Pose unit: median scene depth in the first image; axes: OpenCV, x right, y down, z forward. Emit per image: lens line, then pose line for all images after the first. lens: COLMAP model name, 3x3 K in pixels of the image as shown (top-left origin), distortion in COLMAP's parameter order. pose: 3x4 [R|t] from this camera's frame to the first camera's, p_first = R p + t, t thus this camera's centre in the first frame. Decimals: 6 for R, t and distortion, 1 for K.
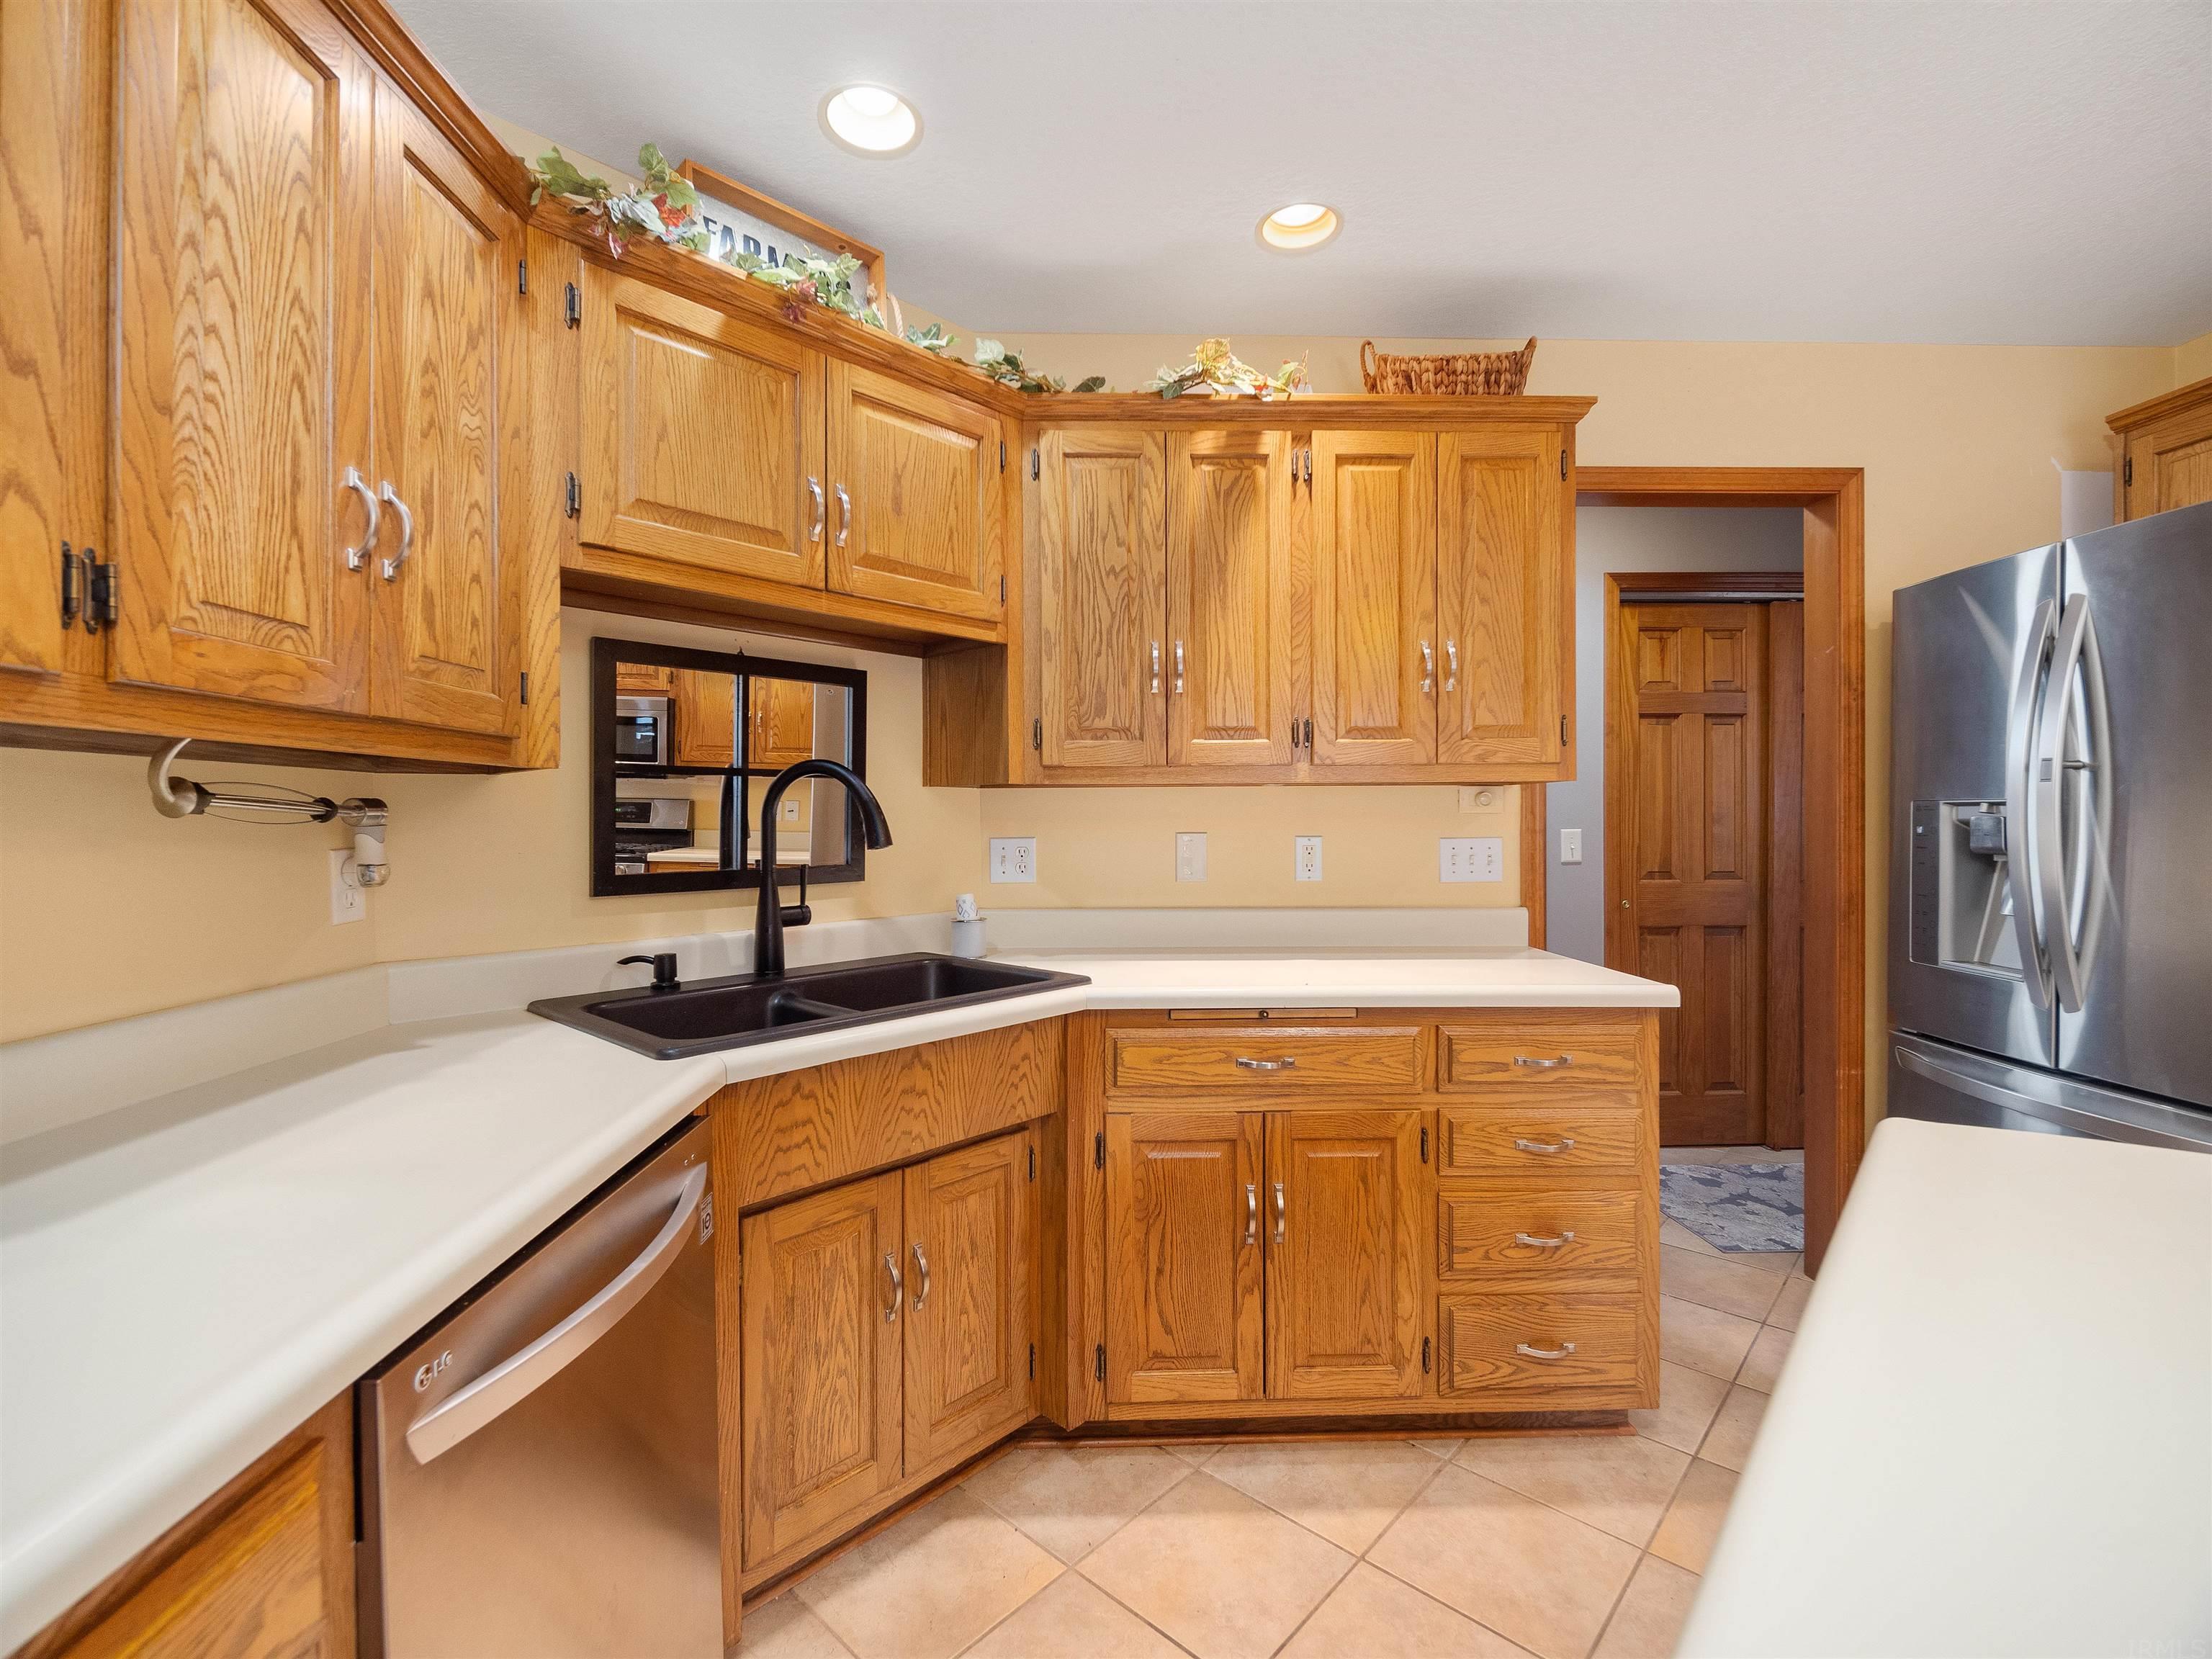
lens RADIAL K [[986.0, 0, 1097.7], [0, 986.0, 818.9], [0, 0, 1]] dist [0.000668, -0.003411]
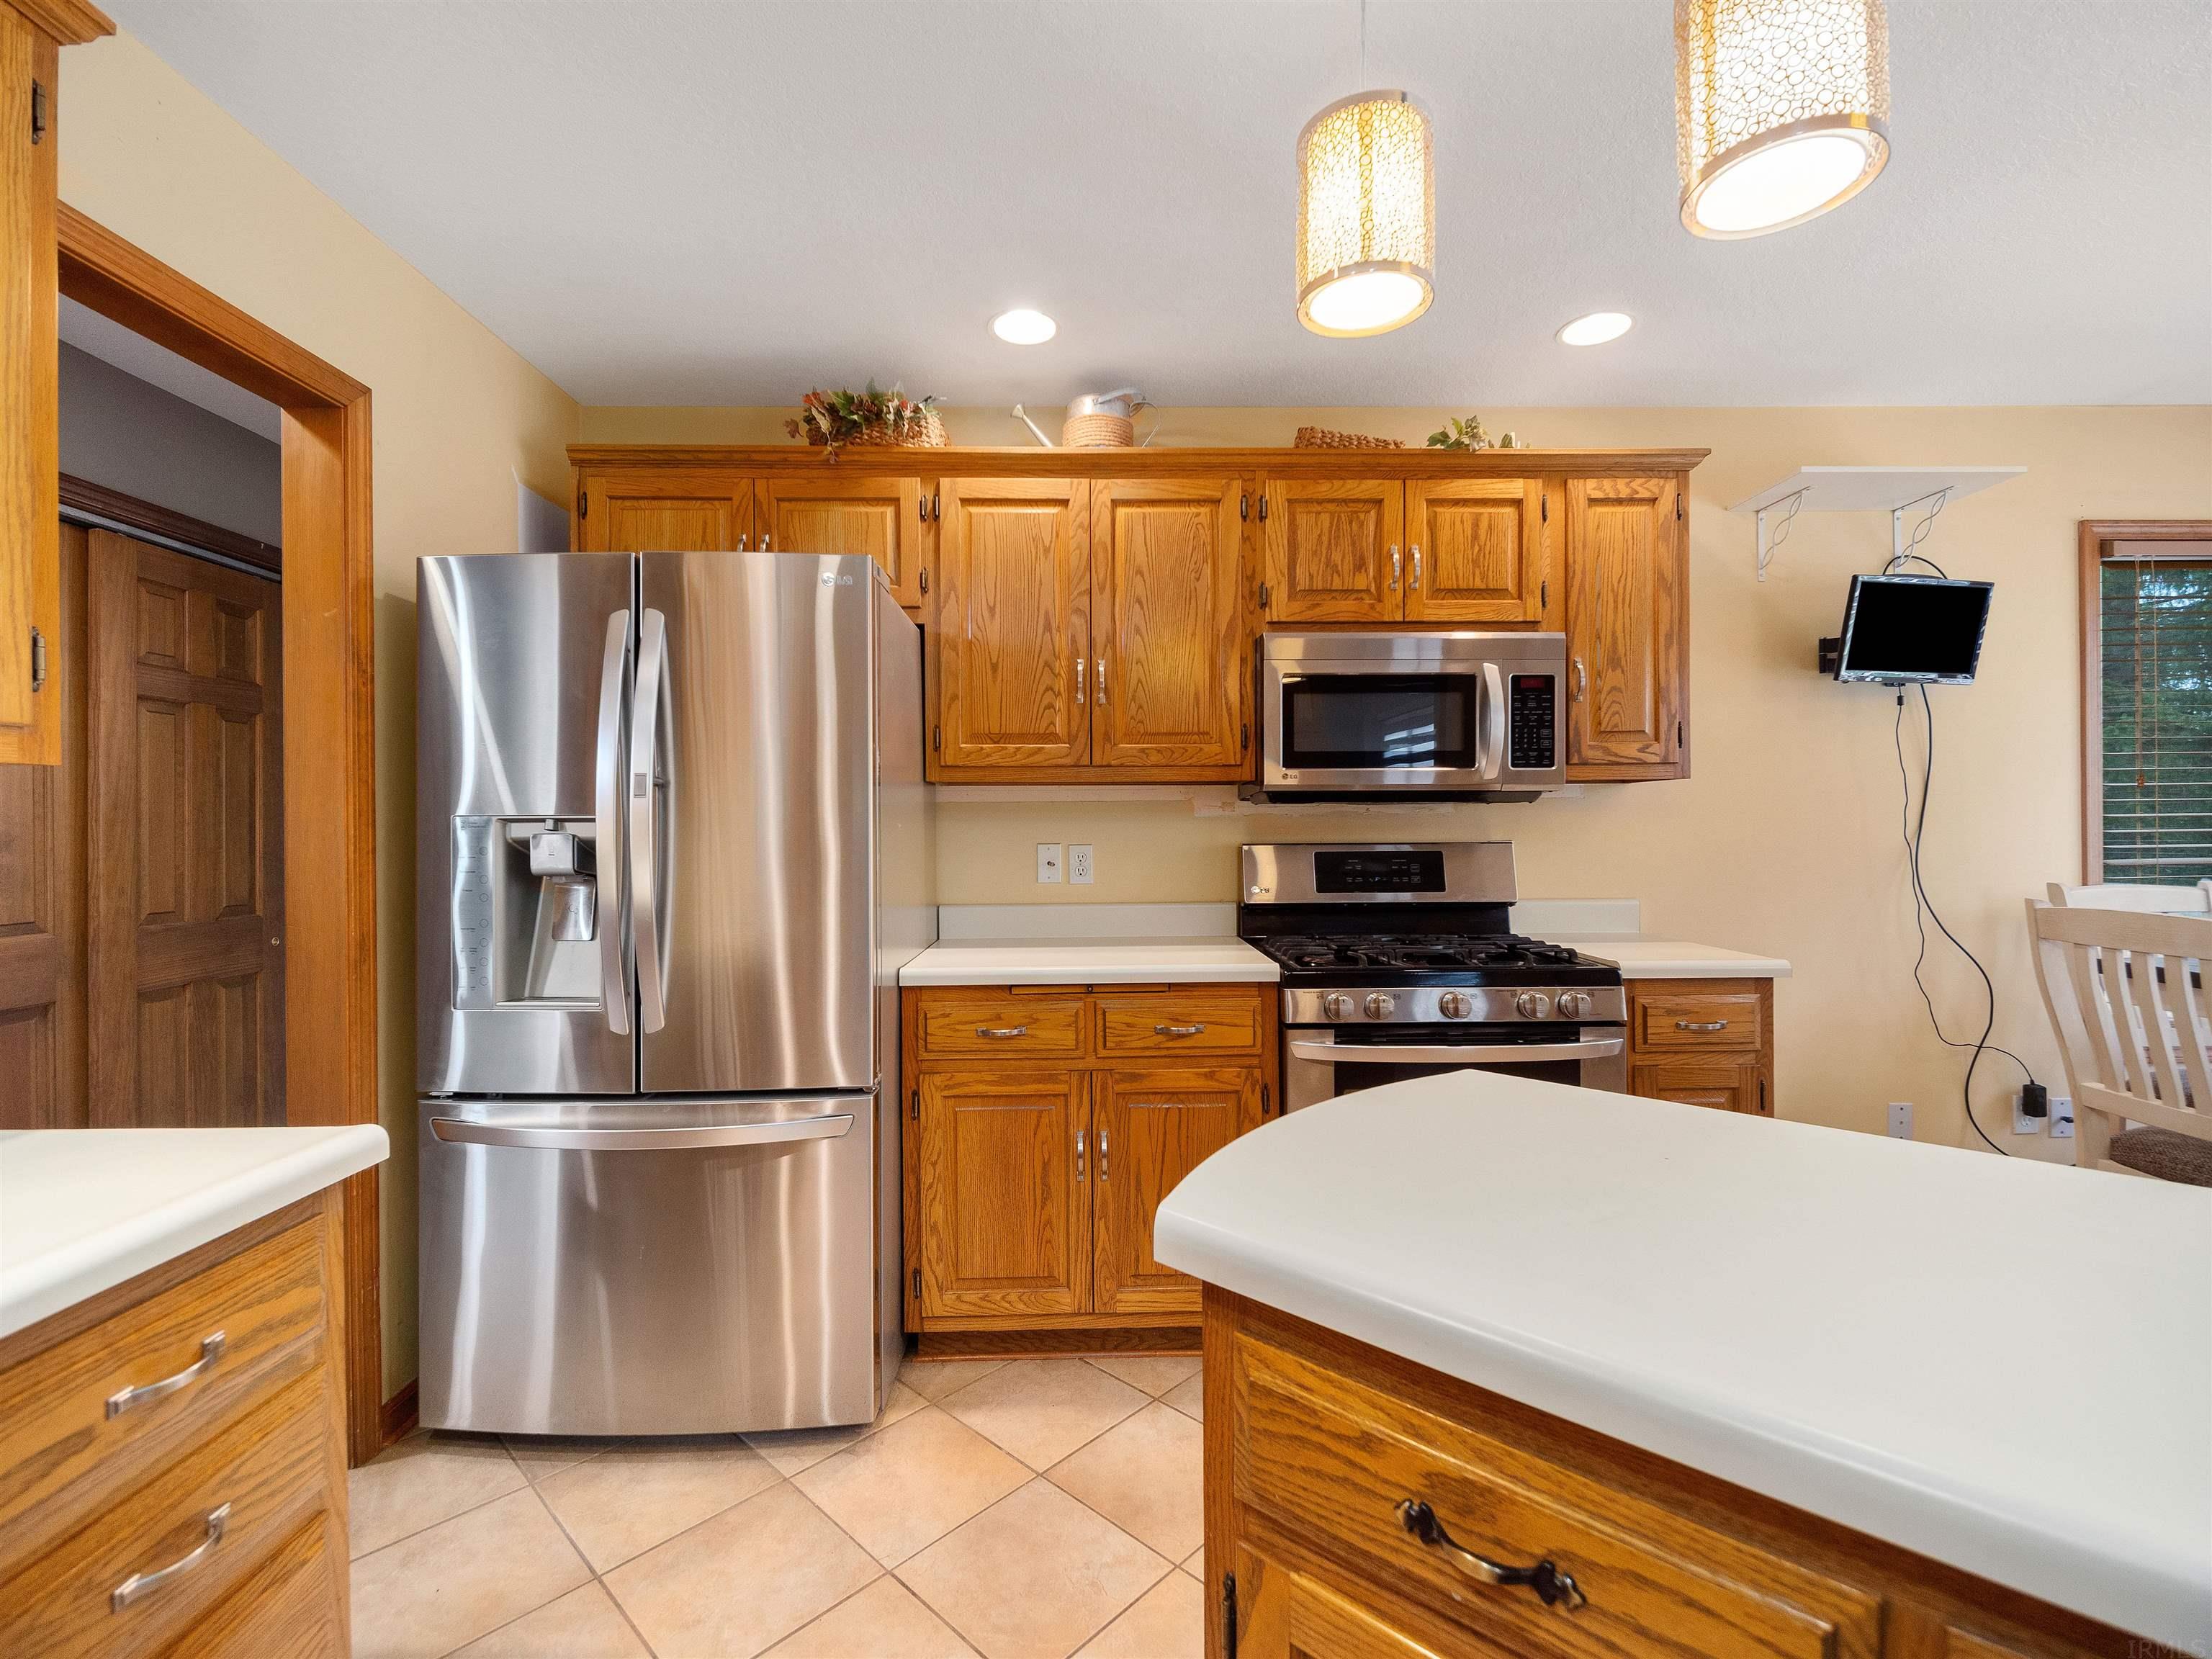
lens RADIAL K [[986.0, 0, 1097.7], [0, 986.0, 818.9], [0, 0, 1]] dist [0.000668, -0.003411]
pose [[-0.000496, 0.008690, 0.999962, -0.002635], [0.010833, 0.999904, -0.008684, -0.002109], [-0.999941, 0.010829, -0.000590, 0.426695]]
